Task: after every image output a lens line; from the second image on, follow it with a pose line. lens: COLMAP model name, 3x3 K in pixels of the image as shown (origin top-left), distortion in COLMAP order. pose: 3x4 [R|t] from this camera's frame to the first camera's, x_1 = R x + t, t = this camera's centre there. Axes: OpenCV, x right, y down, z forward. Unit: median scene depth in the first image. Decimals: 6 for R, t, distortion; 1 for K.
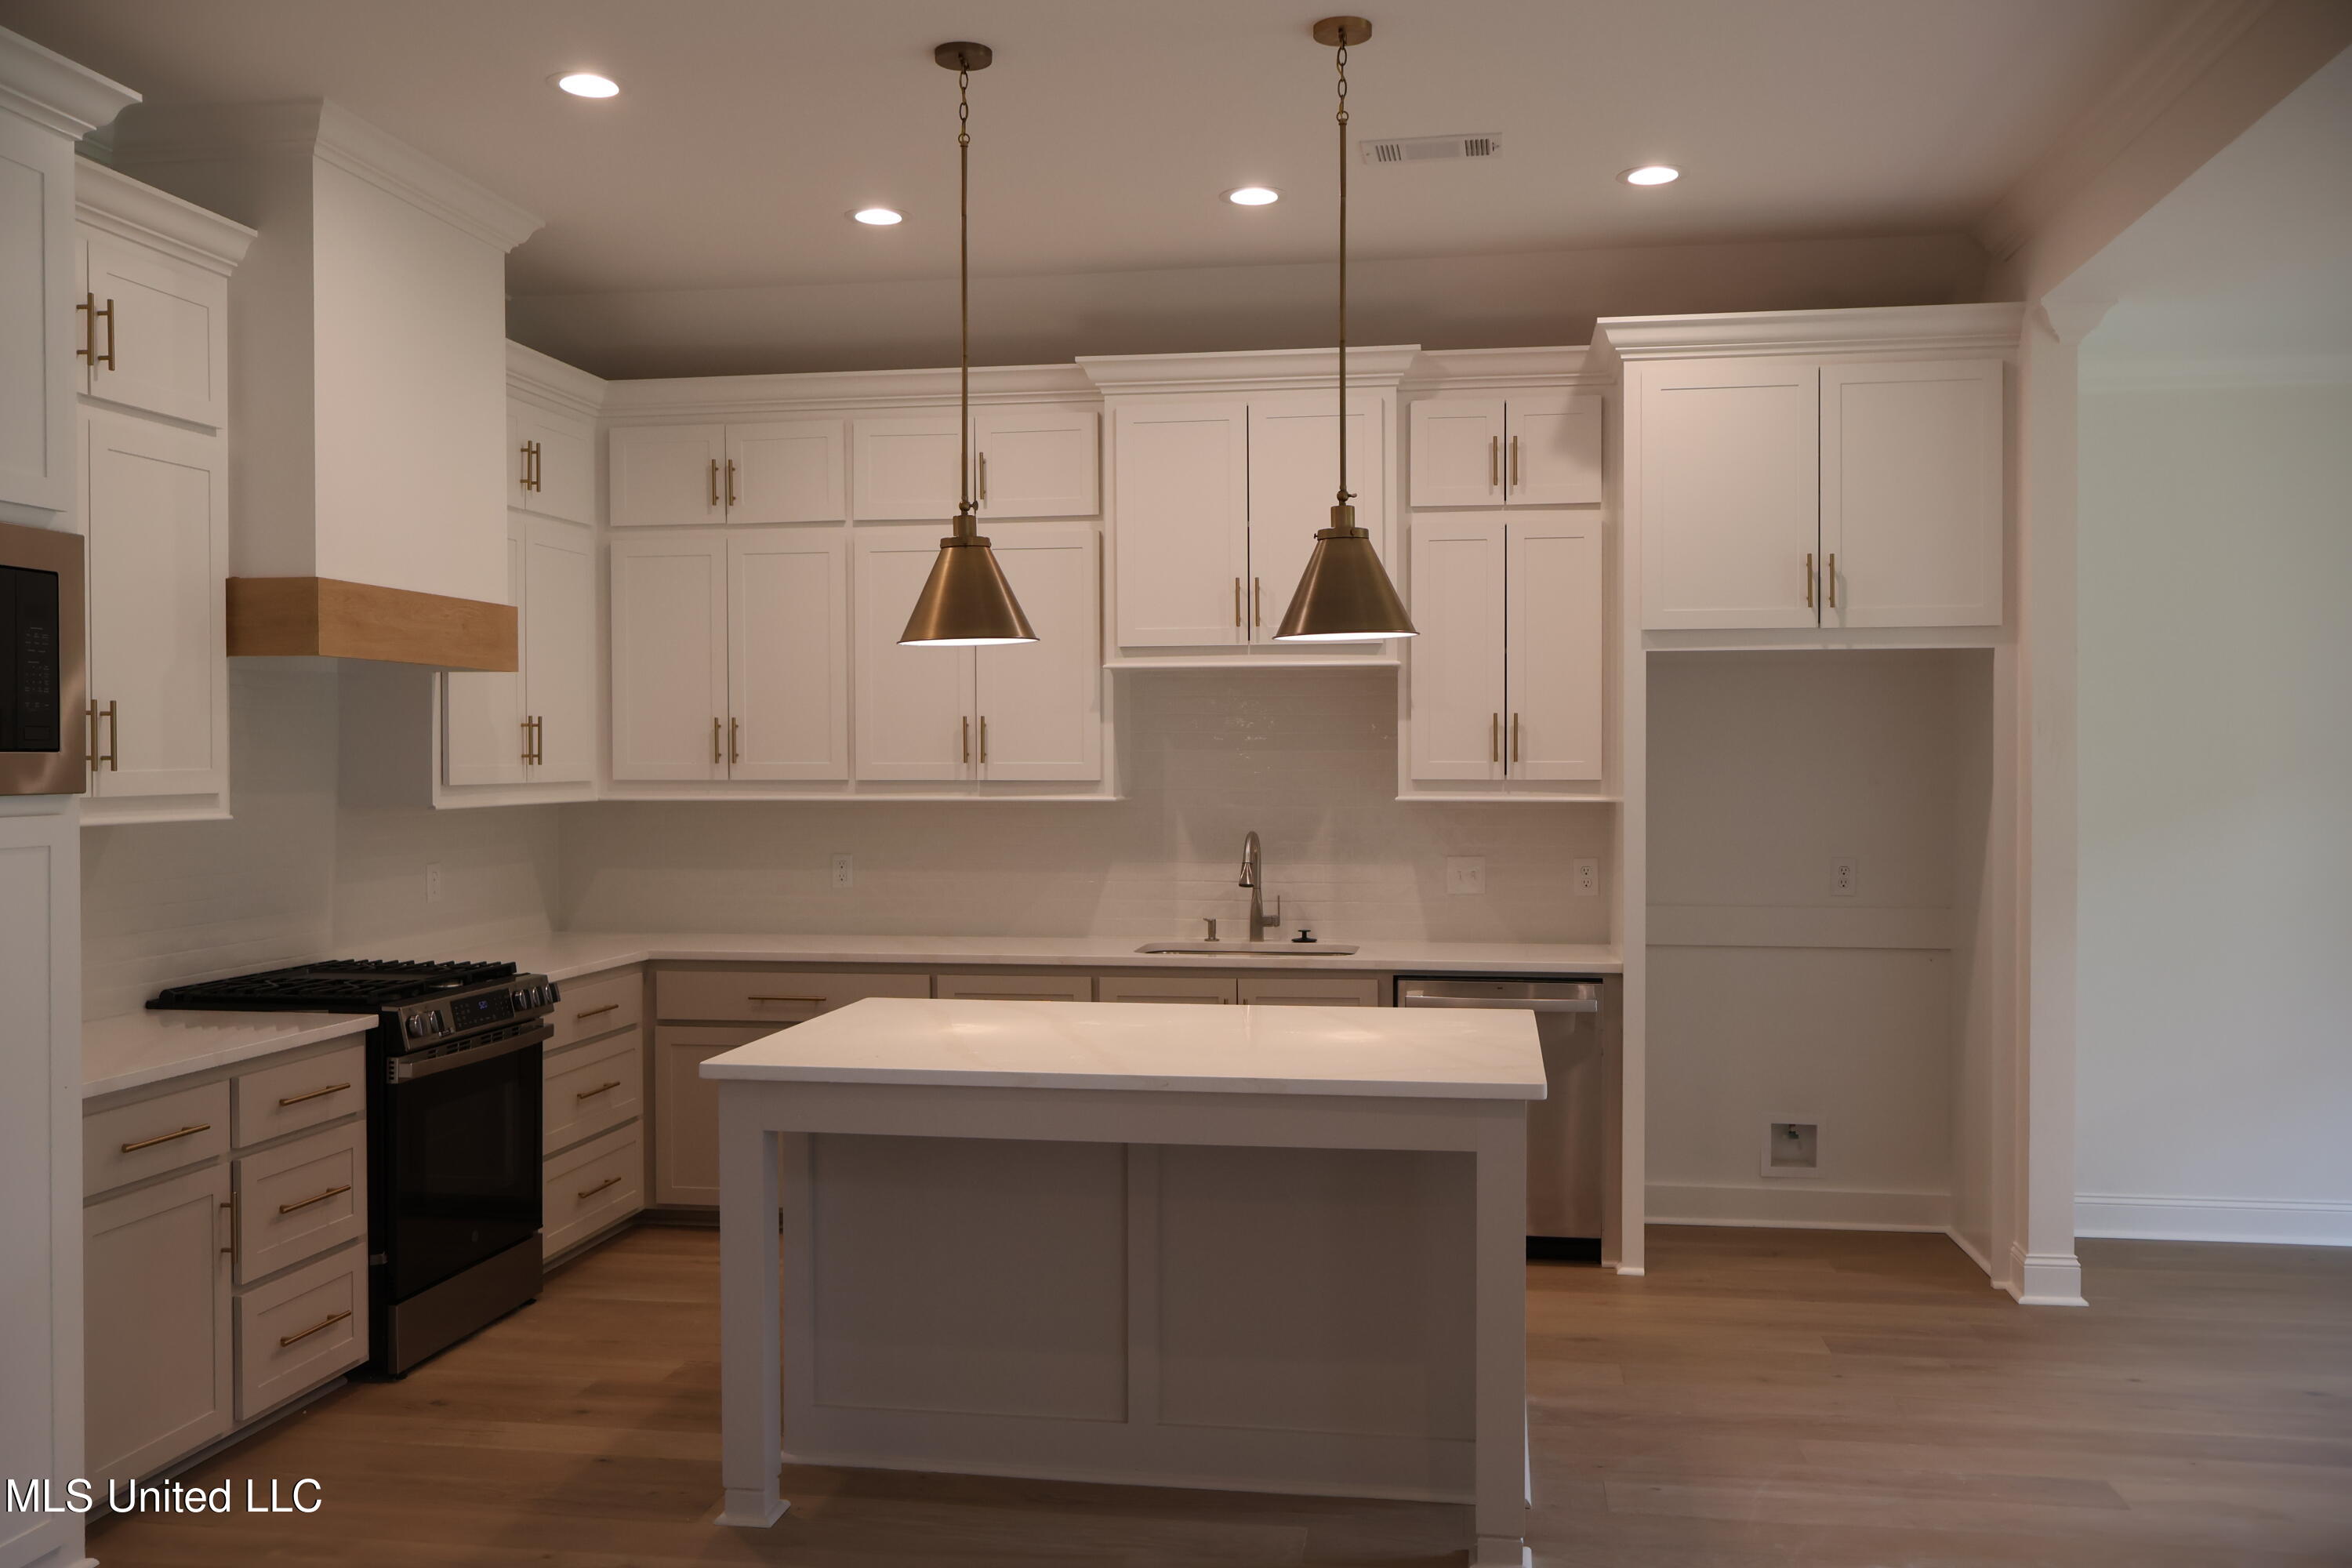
lens RADIAL K [[1954.1, 0, 1174.7], [0, 1954.1, 778.7], [0, 0, 1]] dist [-0.005245, 0.005532]
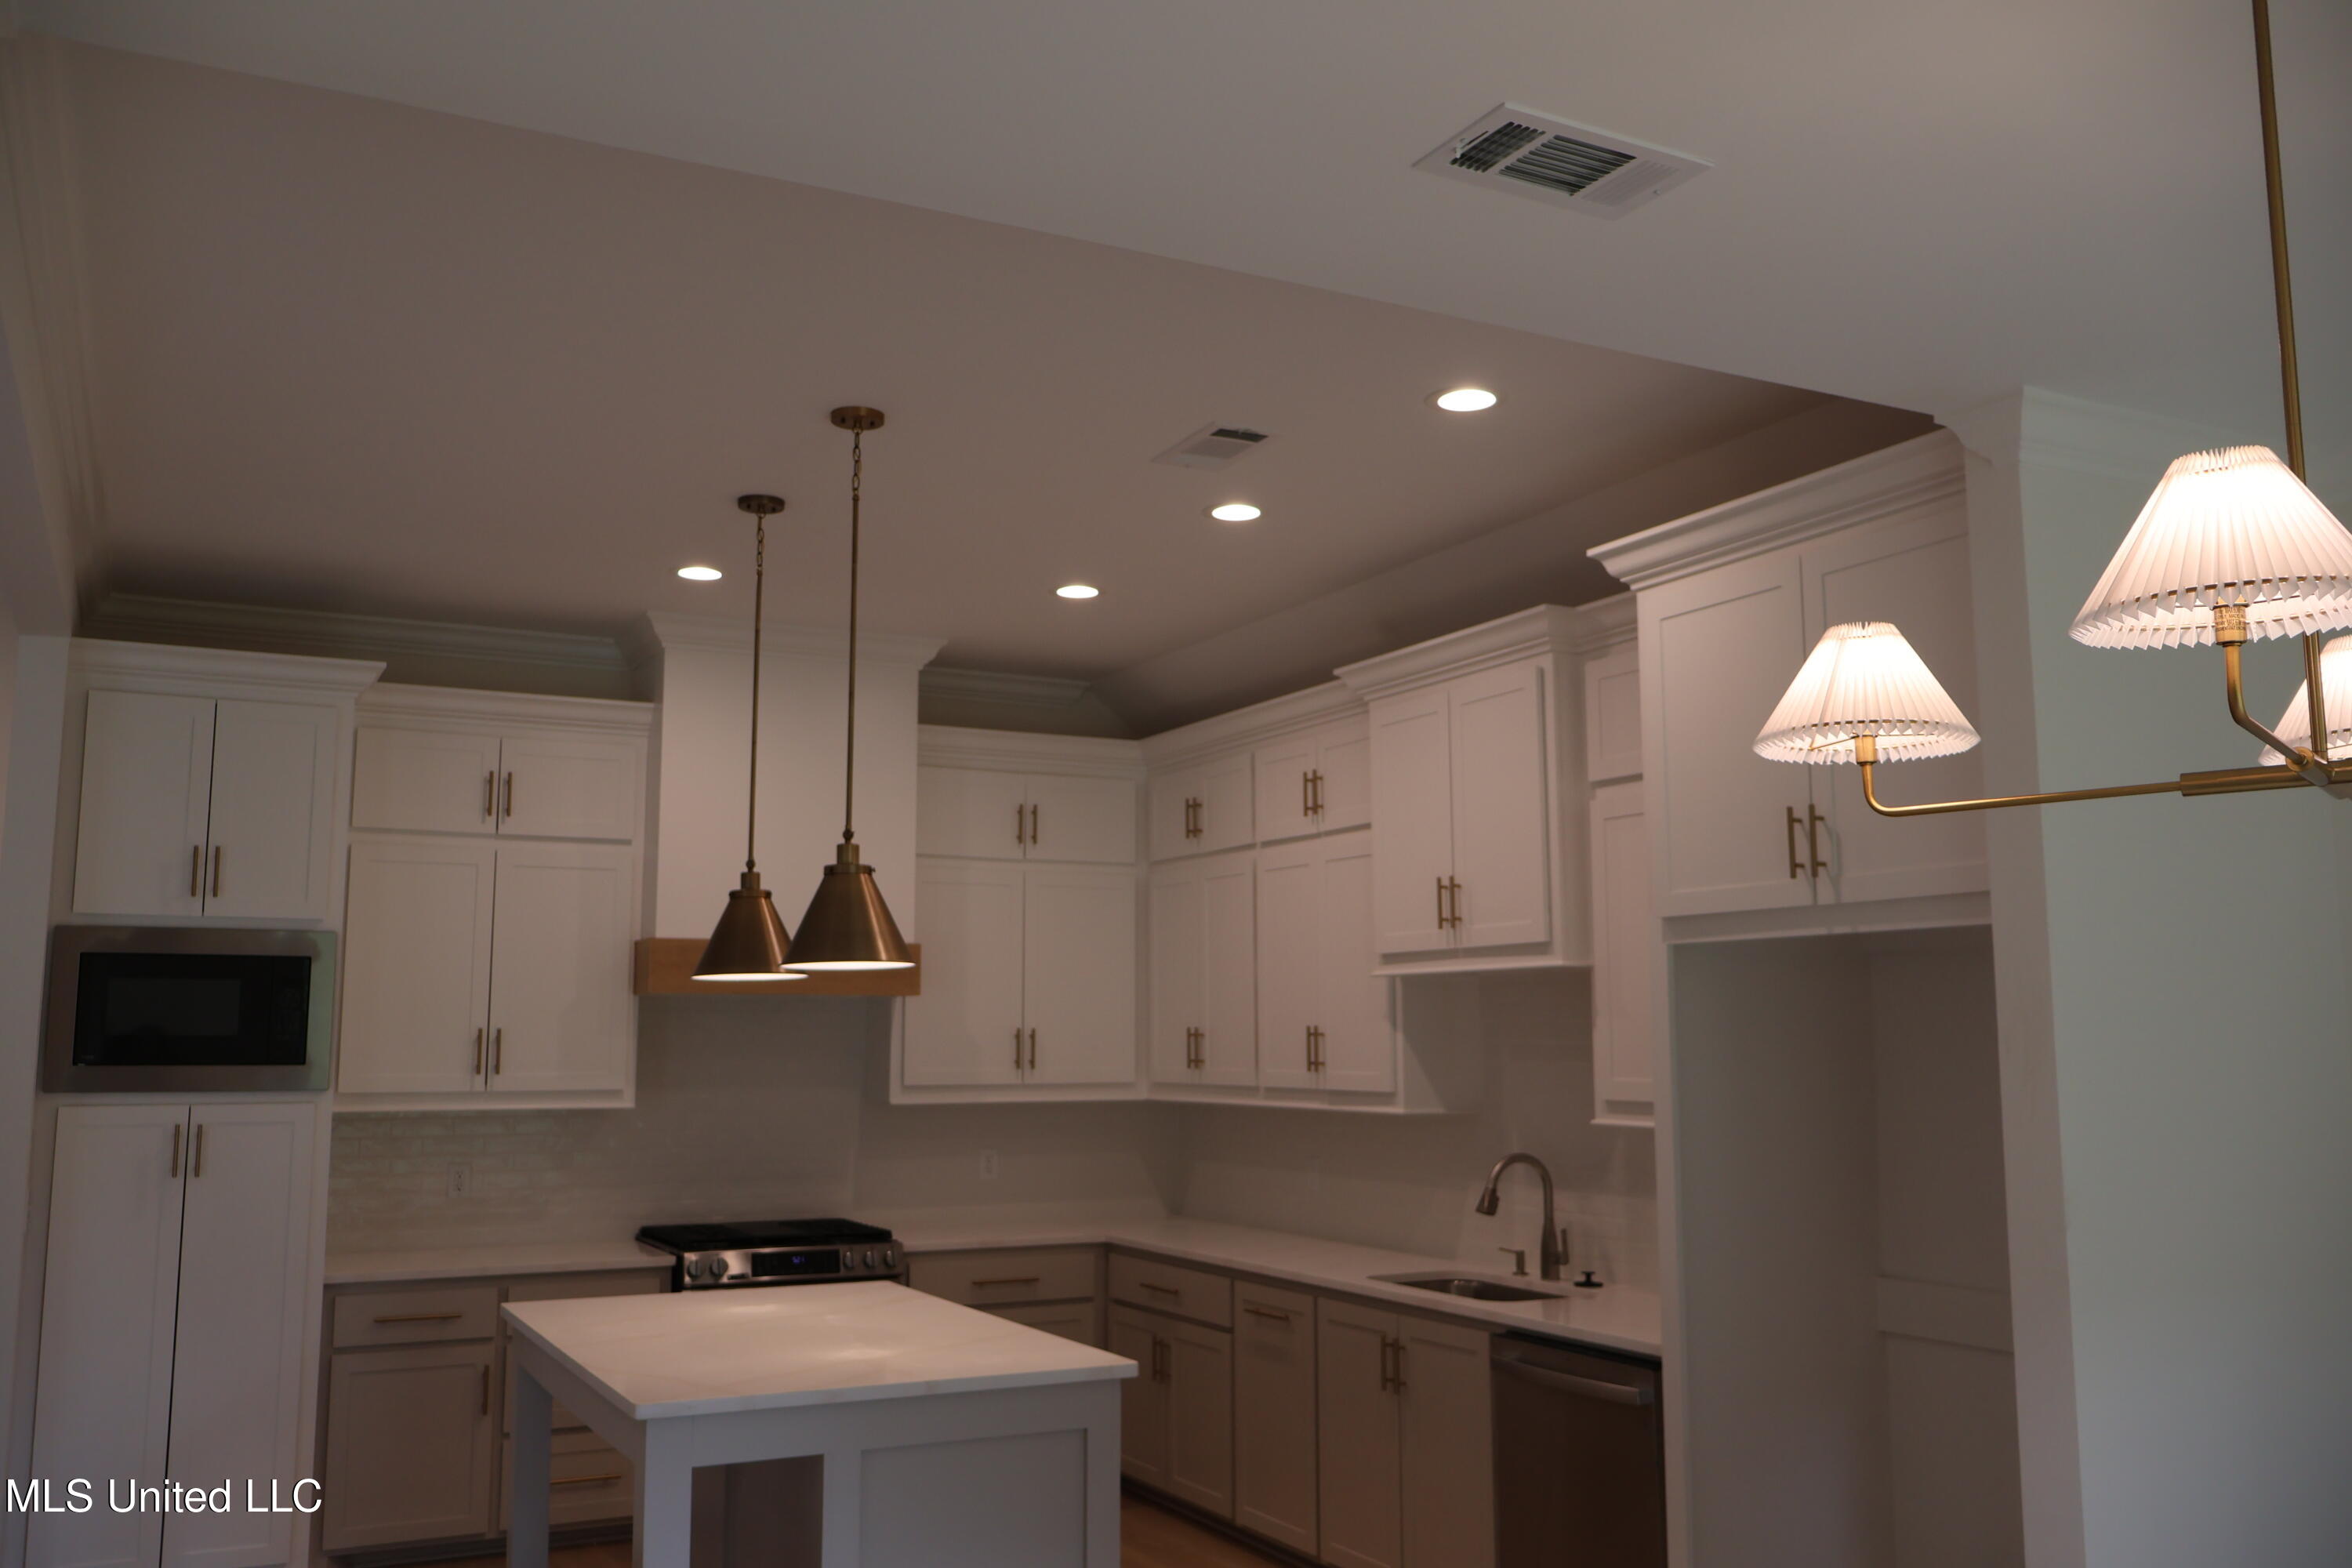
lens RADIAL K [[1954.1, 0, 1185.9], [0, 1954.1, 777.0], [0, 0, 1]] dist [-0.005245, 0.005532]
pose [[0.602826, -0.104987, -0.790936, 0.757290], [-0.009000, 0.990347, -0.138315, -0.021150], [0.797822, 0.090498, 0.596062, 0.365006]]
